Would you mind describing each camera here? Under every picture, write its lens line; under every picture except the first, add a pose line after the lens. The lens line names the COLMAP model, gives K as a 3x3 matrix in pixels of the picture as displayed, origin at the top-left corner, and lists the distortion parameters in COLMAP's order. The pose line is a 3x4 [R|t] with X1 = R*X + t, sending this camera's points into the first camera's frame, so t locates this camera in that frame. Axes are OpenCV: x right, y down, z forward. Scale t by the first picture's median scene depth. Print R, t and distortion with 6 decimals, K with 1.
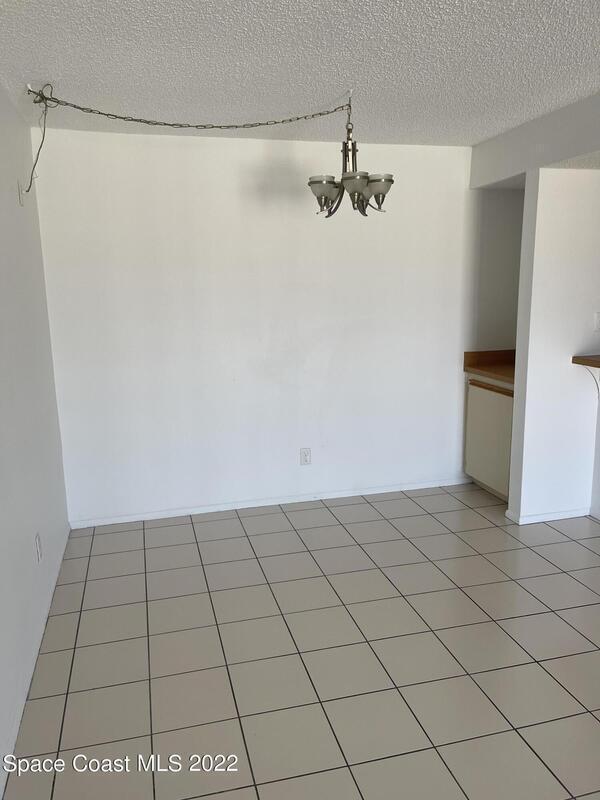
lens RADIAL K [[608.3, 0, 293.9], [0, 608.3, 405.1], [0, 0, 1]] dist [0.001132, -0.002264]
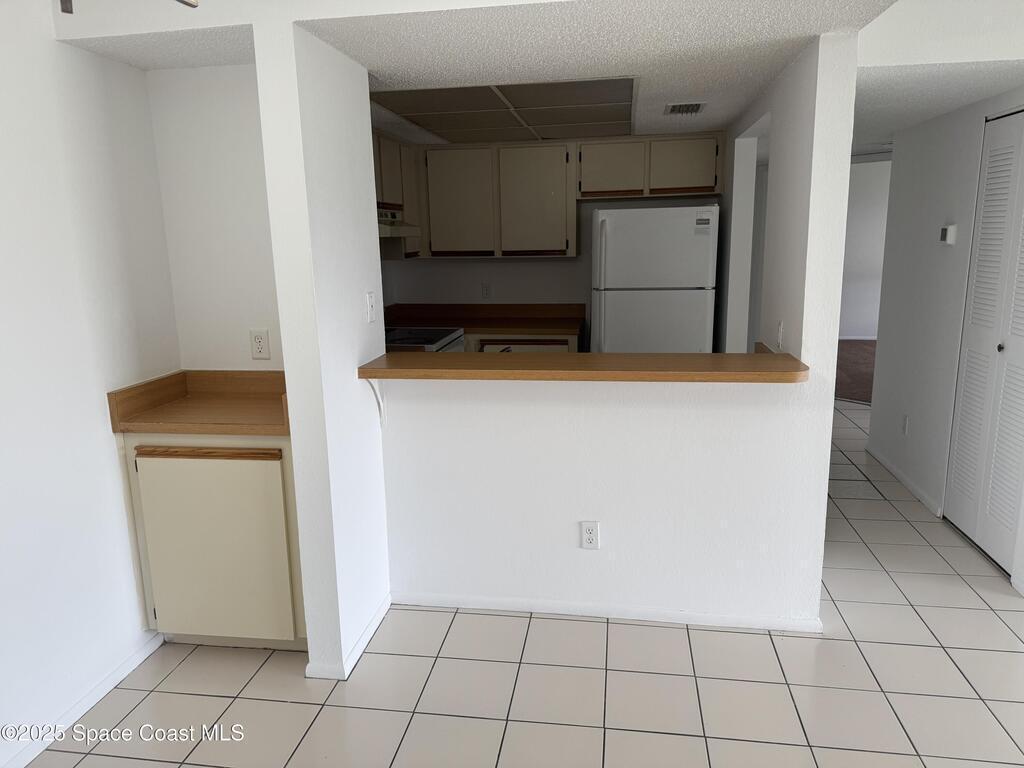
lens RADIAL K [[727.4, 0, 514.1], [0, 727.4, 387.7], [0, 0, 1]] dist [0.131496, -0.187866]
pose [[0.391253, -0.171853, 0.904095, -0.123125], [0.201817, 0.974518, 0.097902, -0.088927], [-0.897882, 0.144157, 0.415966, 0.500239]]
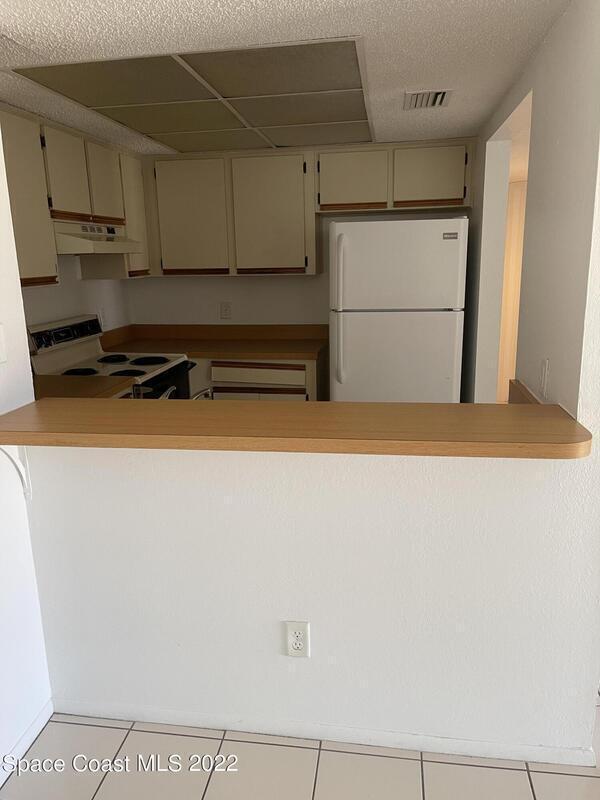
lens RADIAL K [[608.3, 0, 293.9], [0, 608.3, 405.1], [0, 0, 1]] dist [0.001132, -0.002264]
pose [[0.398969, -0.201687, 0.894509, 0.152237], [0.202740, 0.970771, 0.128456, -0.093531], [-0.894271, 0.130103, 0.428198, 0.535283]]
